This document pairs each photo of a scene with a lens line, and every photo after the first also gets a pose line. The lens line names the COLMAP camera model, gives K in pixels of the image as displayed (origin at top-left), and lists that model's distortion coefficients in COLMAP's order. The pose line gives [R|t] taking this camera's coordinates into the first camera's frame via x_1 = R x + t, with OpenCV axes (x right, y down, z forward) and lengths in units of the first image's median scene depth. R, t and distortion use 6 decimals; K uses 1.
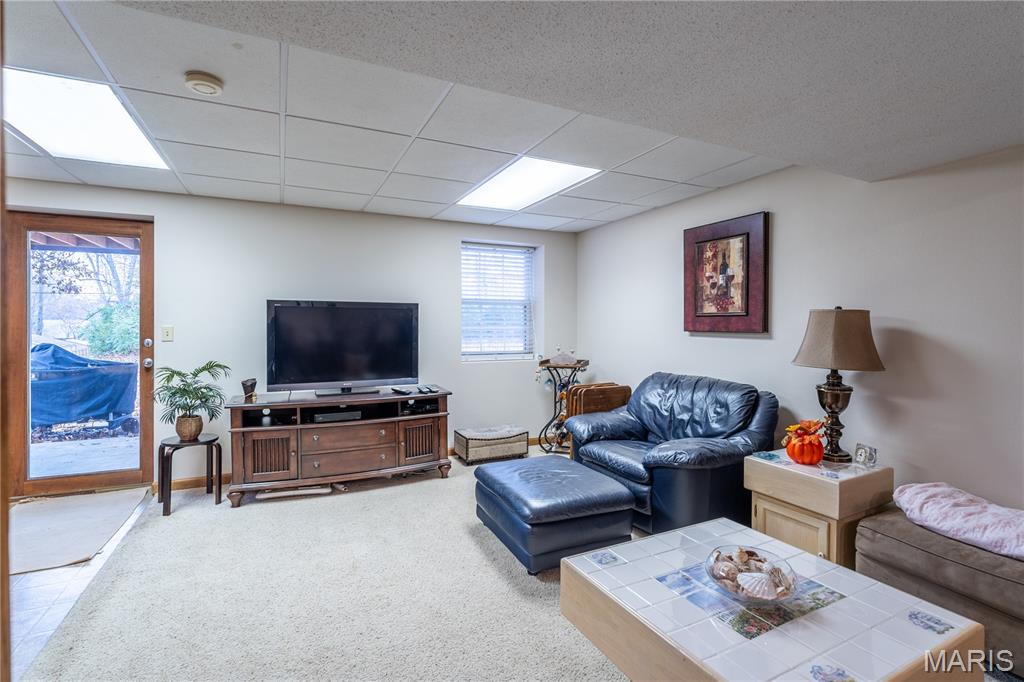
lens RADIAL K [[467.4, 0, 511.5], [0, 467.4, 332.7], [0, 0, 1]] dist [0.003418, 0.000033]
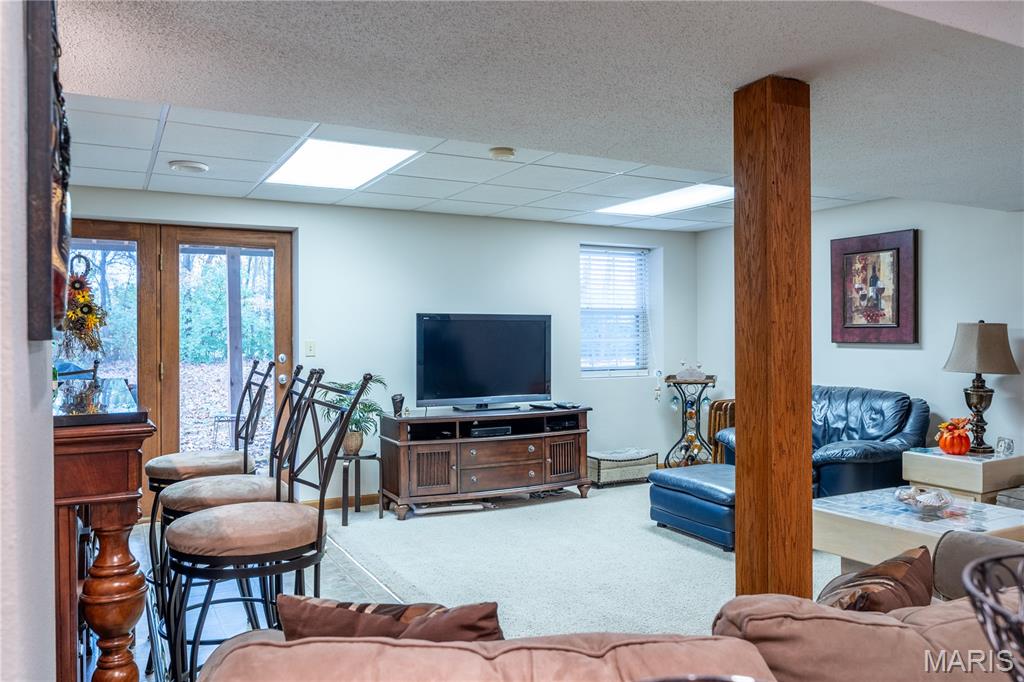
lens RADIAL K [[764.5, 0, 510.3], [0, 764.5, 342.6], [0, 0, 1]] dist [0.004203, 0.016566]
pose [[0.999013, -0.005918, 0.044027, -0.407755], [0.006224, 0.999957, -0.006837, 0.003698], [-0.043985, 0.007104, 0.999007, -0.626042]]
